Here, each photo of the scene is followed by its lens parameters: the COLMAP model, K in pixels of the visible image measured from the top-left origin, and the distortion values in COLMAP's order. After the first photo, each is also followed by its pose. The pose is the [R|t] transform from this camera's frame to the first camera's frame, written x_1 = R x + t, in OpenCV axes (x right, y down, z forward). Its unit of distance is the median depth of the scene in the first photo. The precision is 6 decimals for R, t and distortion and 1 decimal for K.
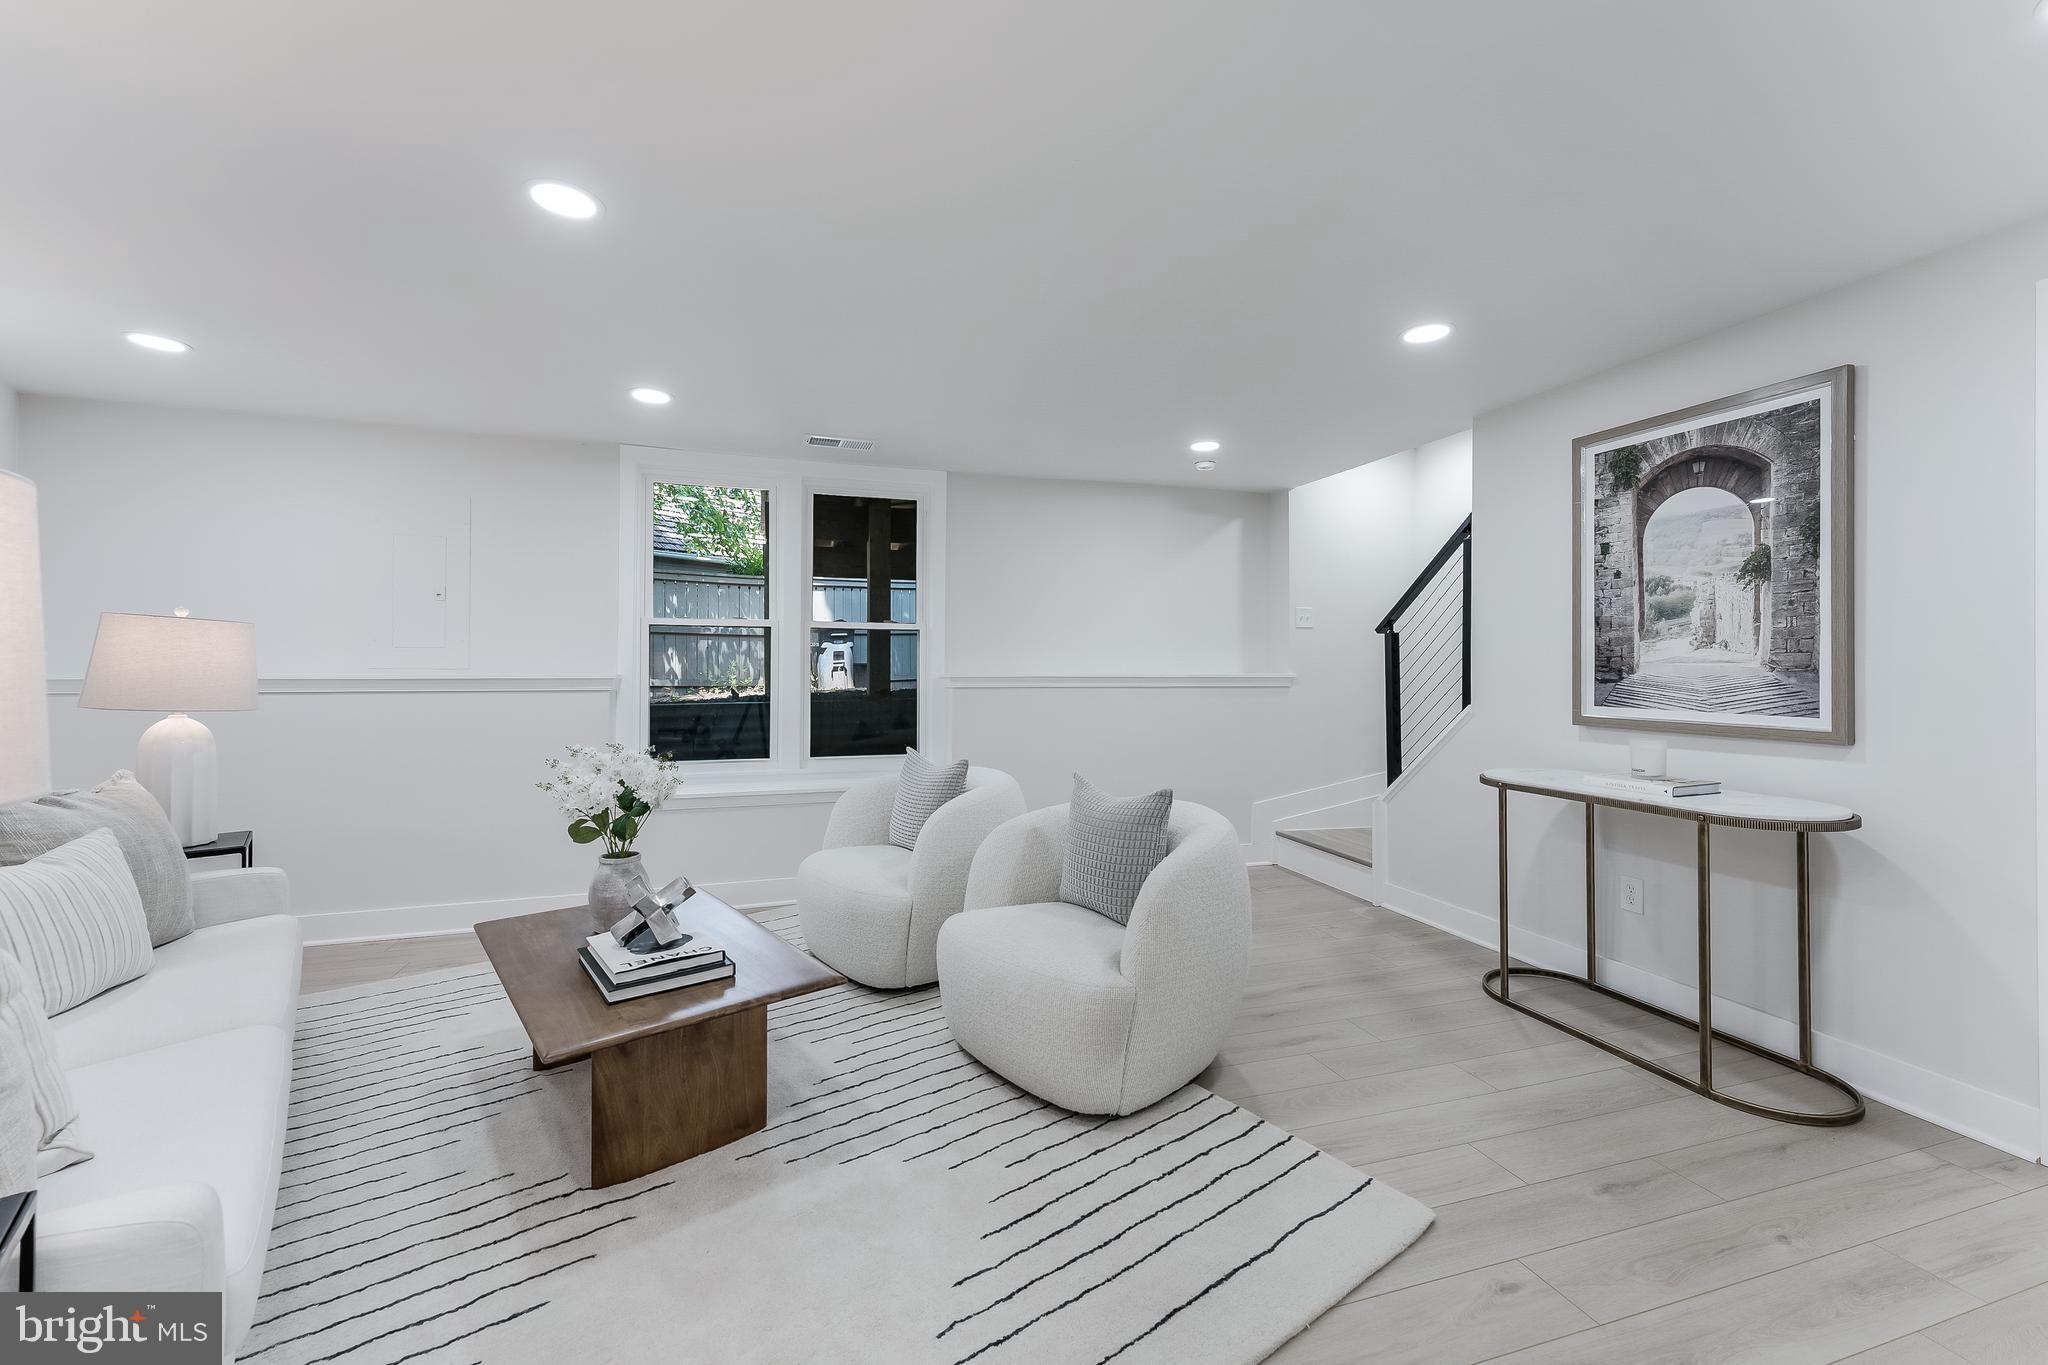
lens RADIAL K [[813.5, 0, 1041.8], [0, 813.5, 672.1], [0, 0, 1]] dist [0.001967, 0.000308]
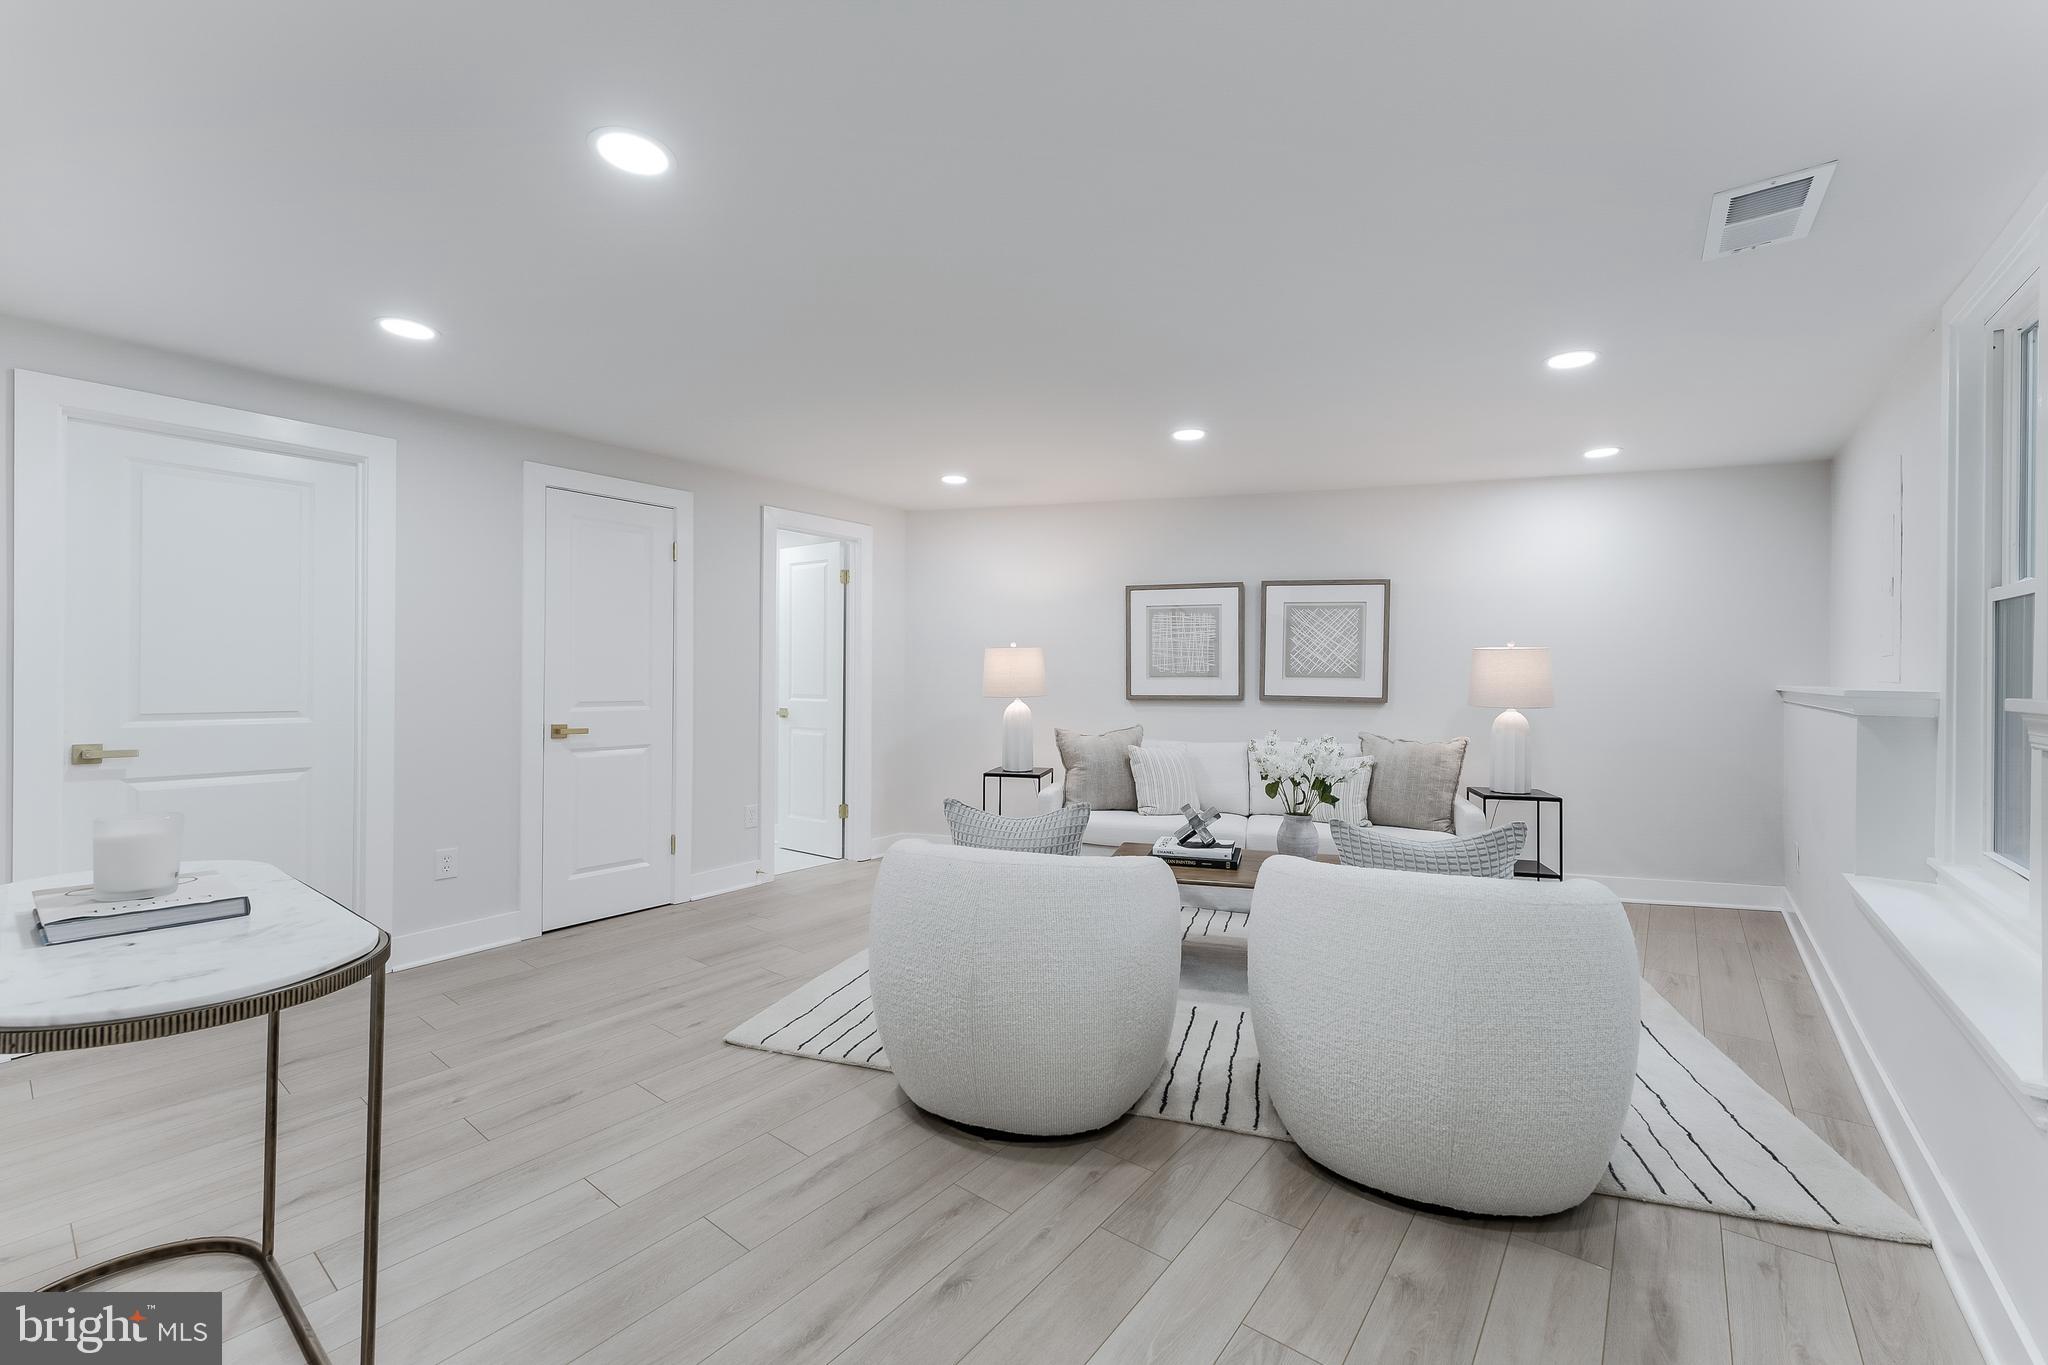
lens RADIAL K [[818.6, 0, 1027.9], [0, 818.6, 673.9], [0, 0, 1]] dist [0.008304, -0.000208]
pose [[-0.827171, -0.005282, -0.561925, 0.548709], [-0.005936, 0.999982, -0.000662, -0.010229], [0.561919, 0.002789, -0.827188, 1.615549]]
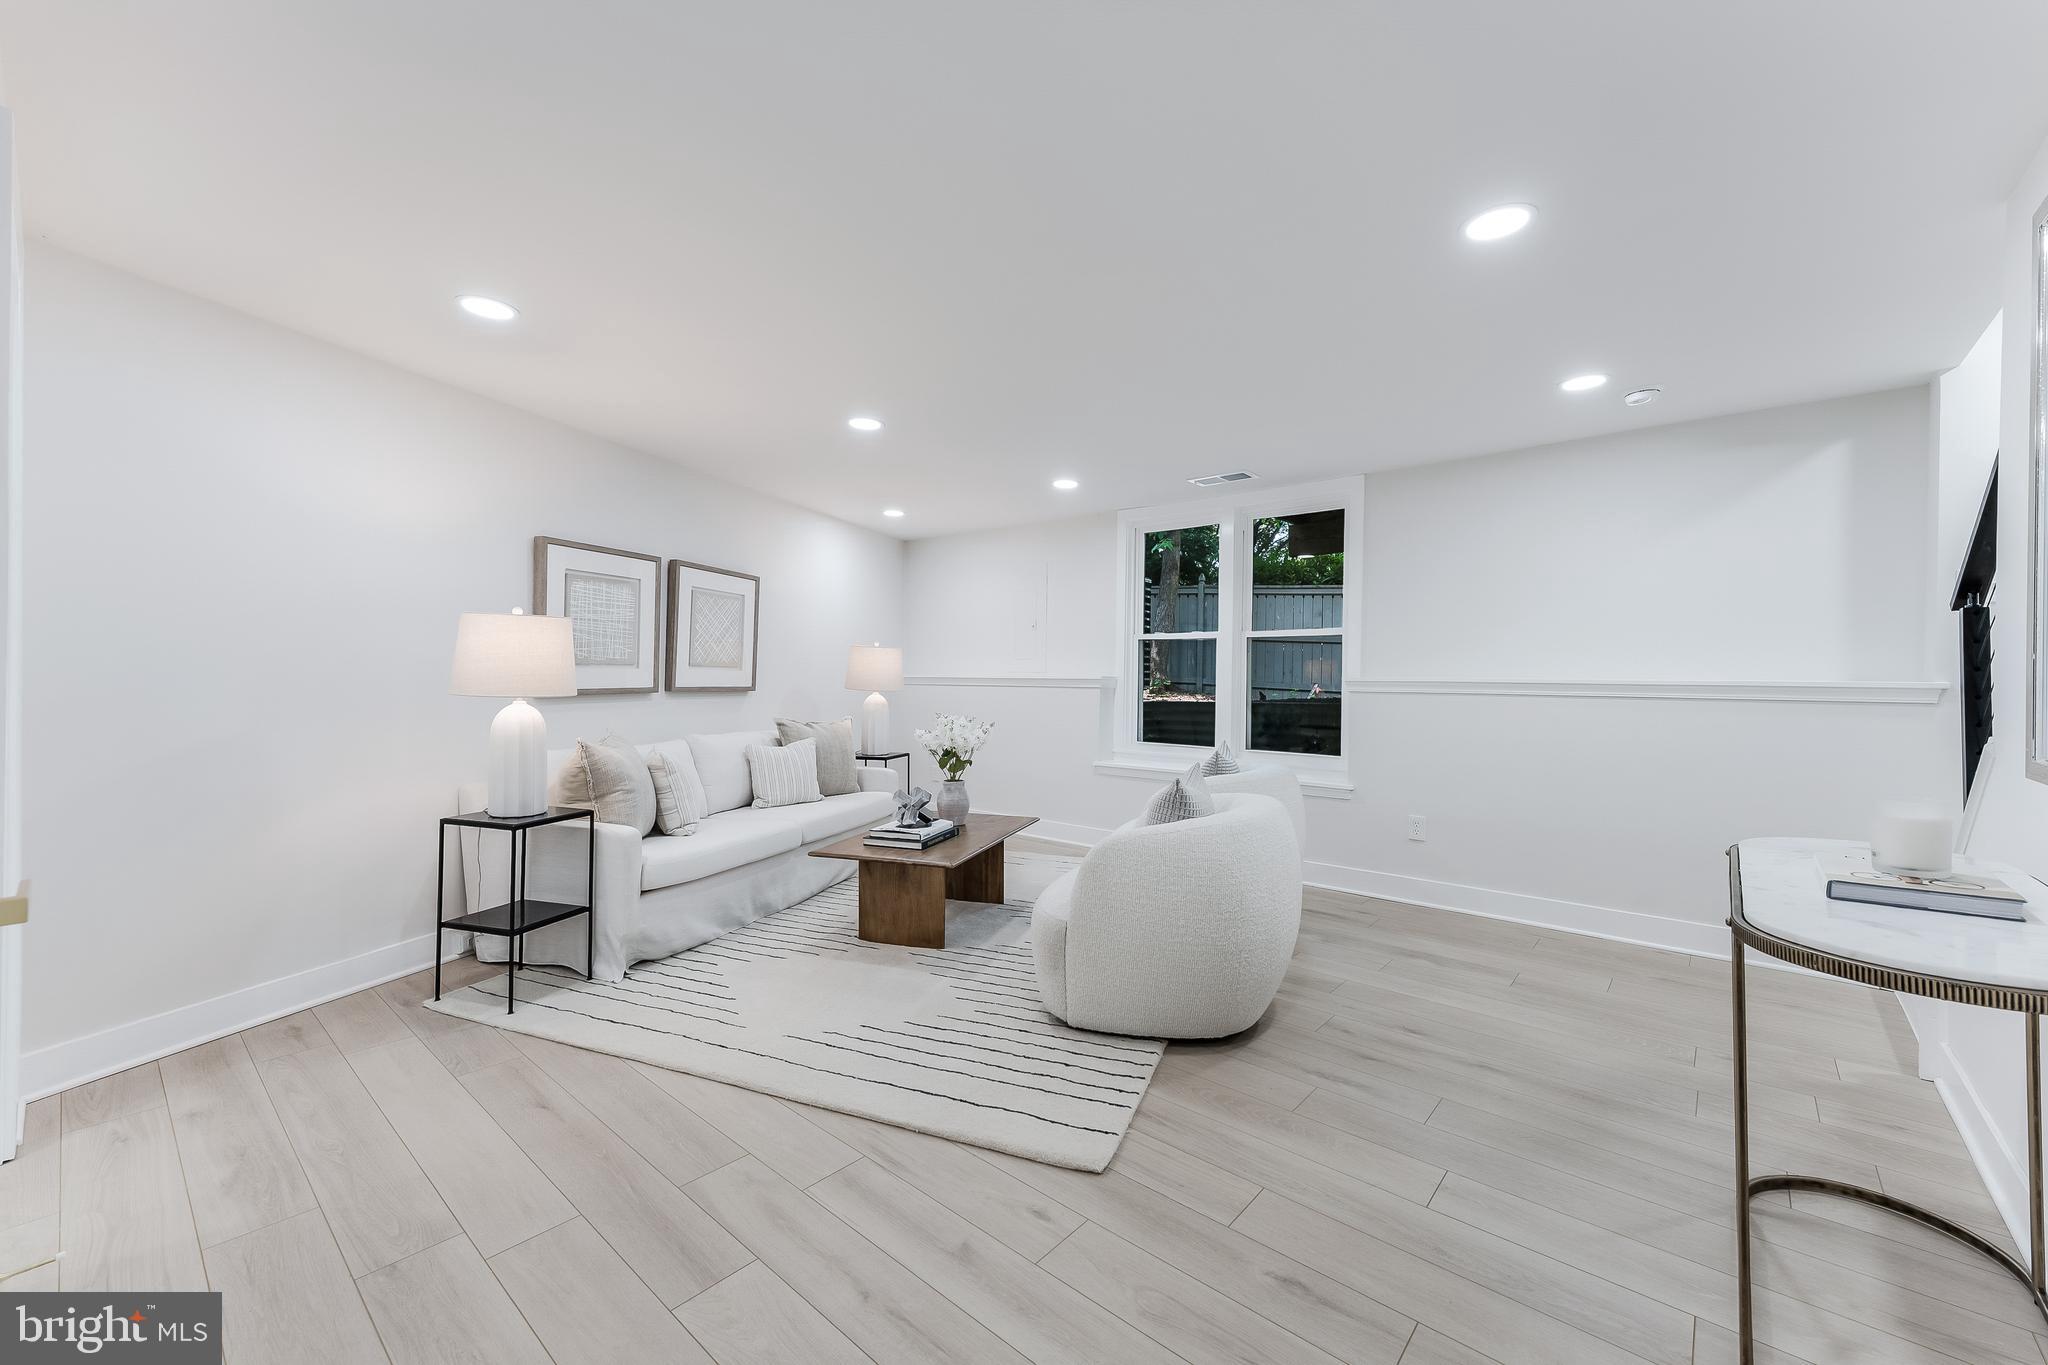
lens RADIAL K [[813.5, 0, 1041.8], [0, 813.5, 672.1], [0, 0, 1]] dist [0.001967, 0.000308]
pose [[0.527034, -0.001482, -0.849843, 0.850972], [-0.007617, 0.999950, -0.006467, 0.008036], [0.849810, 0.009882, 0.526996, 0.223463]]
